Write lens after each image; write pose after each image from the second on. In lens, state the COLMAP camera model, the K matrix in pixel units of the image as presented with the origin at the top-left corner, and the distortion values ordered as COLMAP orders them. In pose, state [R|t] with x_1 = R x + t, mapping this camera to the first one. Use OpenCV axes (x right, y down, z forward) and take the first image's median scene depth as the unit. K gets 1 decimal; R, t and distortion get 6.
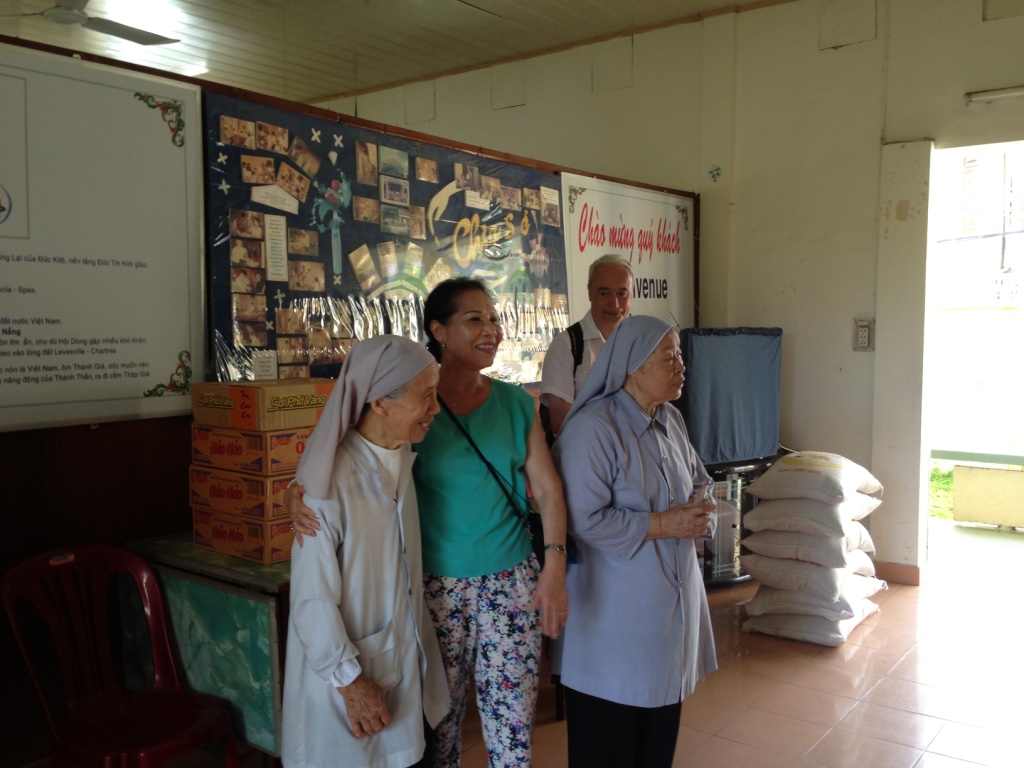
lens RADIAL K [[944.1, 0, 518.8], [0, 944.1, 379.6], [0, 0, 1]] dist [0.069878, -0.010786]
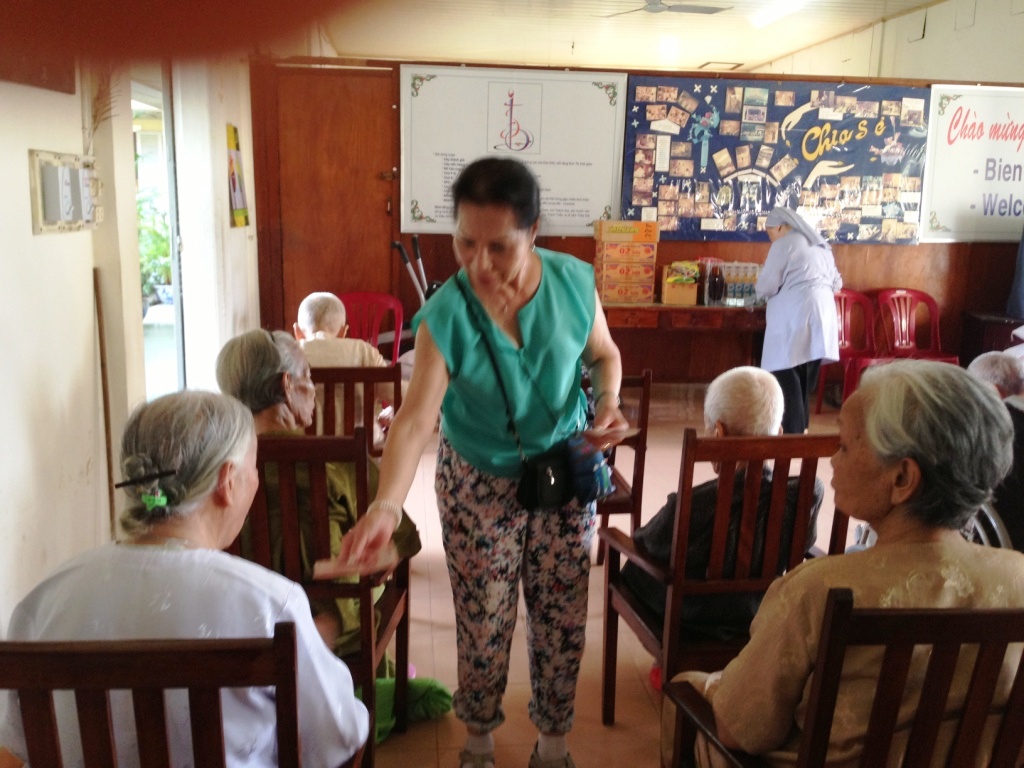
lens RADIAL K [[935.5, 0, 508.0], [0, 935.5, 381.4], [0, 0, 1]] dist [0.137216, -0.250794]
pose [[0.682582, 0.163442, -0.712298, 0.916604], [-0.071989, 0.984968, 0.157023, 0.036251], [0.727254, -0.055903, 0.684088, -0.530842]]
